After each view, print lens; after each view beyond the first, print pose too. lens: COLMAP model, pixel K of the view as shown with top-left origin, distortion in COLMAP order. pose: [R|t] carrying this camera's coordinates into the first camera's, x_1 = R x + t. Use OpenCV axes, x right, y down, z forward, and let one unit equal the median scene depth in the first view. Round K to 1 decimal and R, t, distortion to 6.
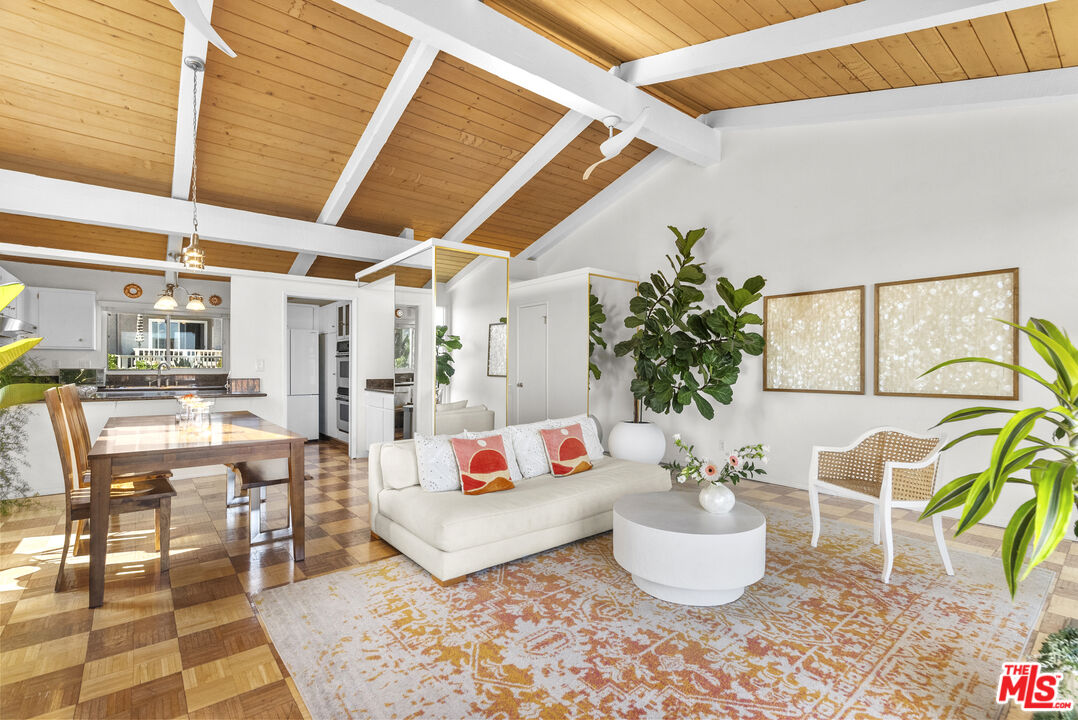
lens RADIAL K [[484.8, 0, 544.6], [0, 484.8, 365.4], [0, 0, 1]] dist [-0.000883, 0.000796]
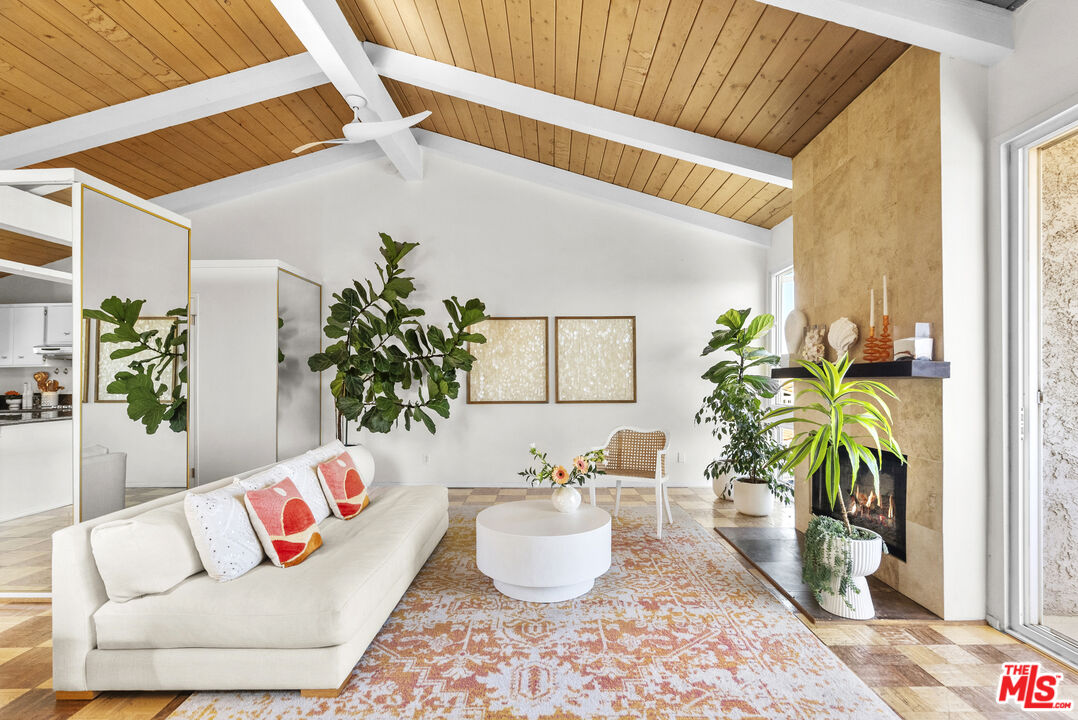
lens RADIAL K [[495.6, 0, 543.2], [0, 495.6, 377.3], [0, 0, 1]] dist [0.000010, 0.000824]
pose [[0.638487, -0.001201, 0.769631, -0.563404], [0.003527, 0.999993, -0.001366, -0.009431], [-0.769624, 0.003587, 0.638487, 0.294205]]
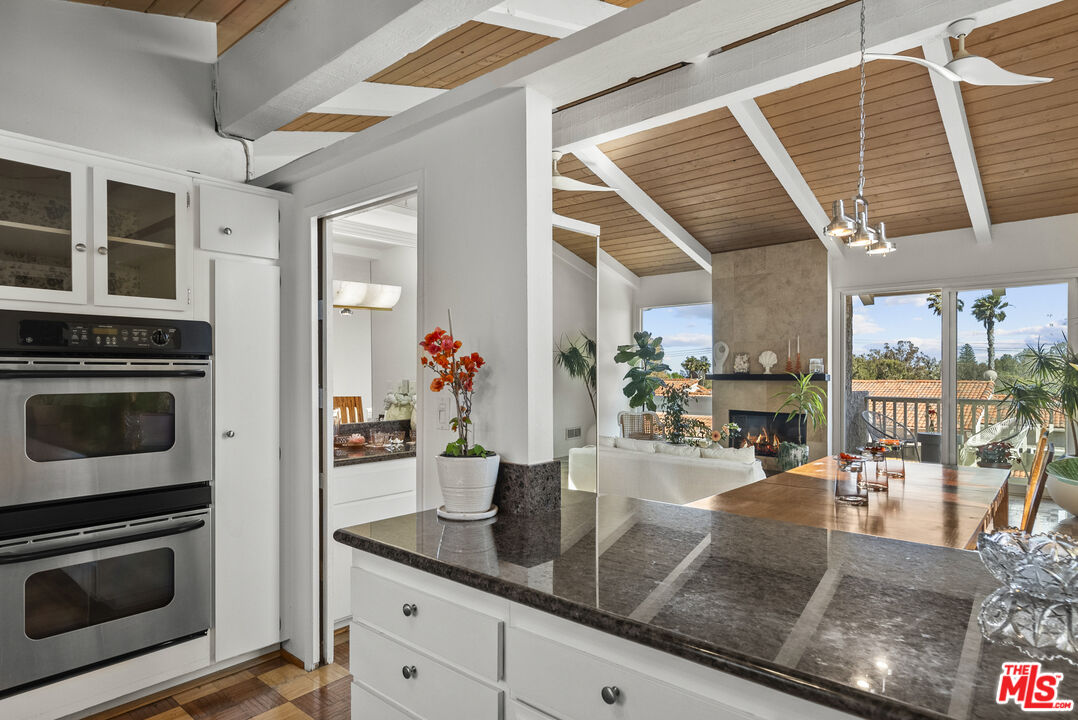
lens RADIAL K [[605.7, 0, 537.7], [0, 605.7, 377.3], [0, 0, 1]] dist [0.001336, -0.001018]
pose [[-0.179704, -0.013156, 0.983633, -1.918076], [-0.000022, 0.999911, 0.013369, -0.060824], [-0.983721, 0.002381, -0.179688, 2.147772]]
